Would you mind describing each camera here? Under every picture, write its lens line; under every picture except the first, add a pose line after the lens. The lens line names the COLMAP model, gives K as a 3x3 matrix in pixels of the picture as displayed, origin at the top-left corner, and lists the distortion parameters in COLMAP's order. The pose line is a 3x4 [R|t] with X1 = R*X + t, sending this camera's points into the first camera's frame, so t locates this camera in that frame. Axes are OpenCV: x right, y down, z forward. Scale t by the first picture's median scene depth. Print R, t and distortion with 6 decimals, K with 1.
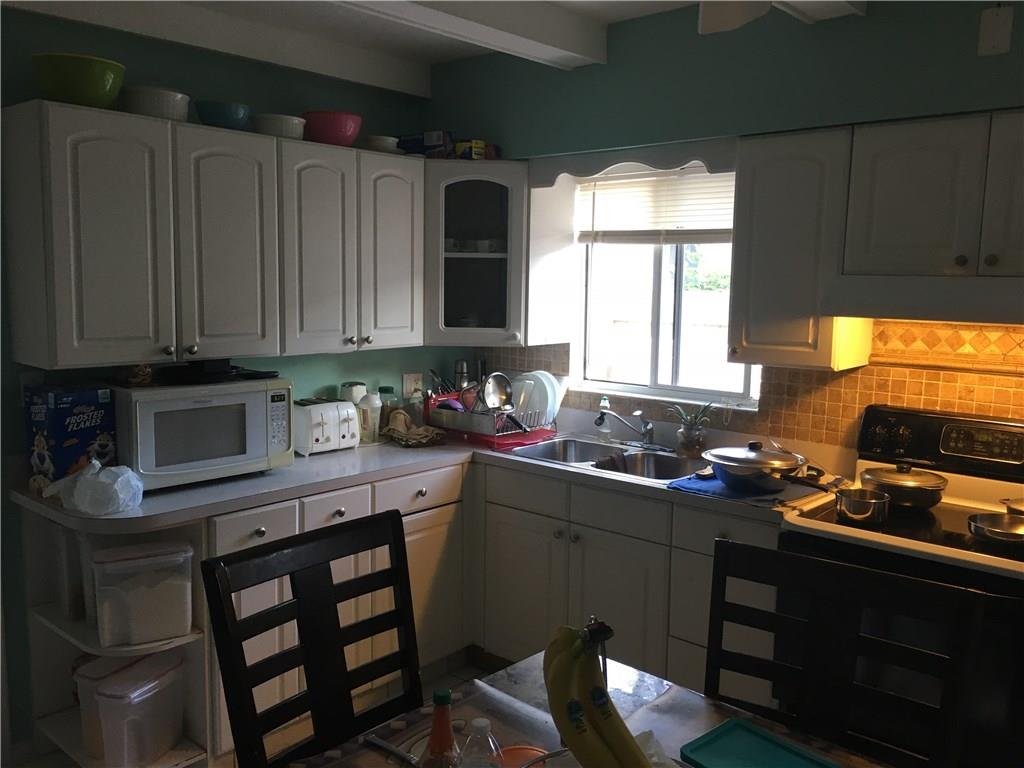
lens RADIAL K [[874.5, 0, 508.5], [0, 874.5, 386.1], [0, 0, 1]] dist [0.043578, -0.023786]
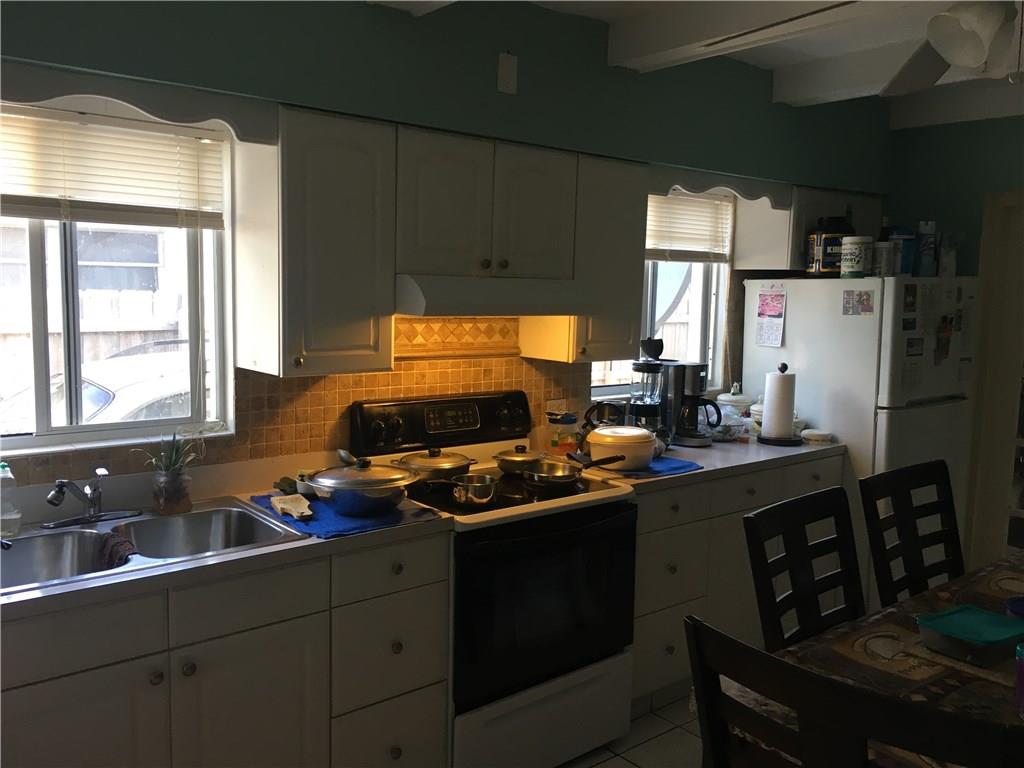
lens RADIAL K [[874.5, 0, 509.5], [0, 874.5, 380.4], [0, 0, 1]] dist [0.043578, -0.023786]
pose [[0.141359, -0.115967, 0.983143, -0.548665], [0.104460, 0.989318, 0.101675, -0.087851], [-0.984432, 0.088326, 0.151963, 0.683369]]
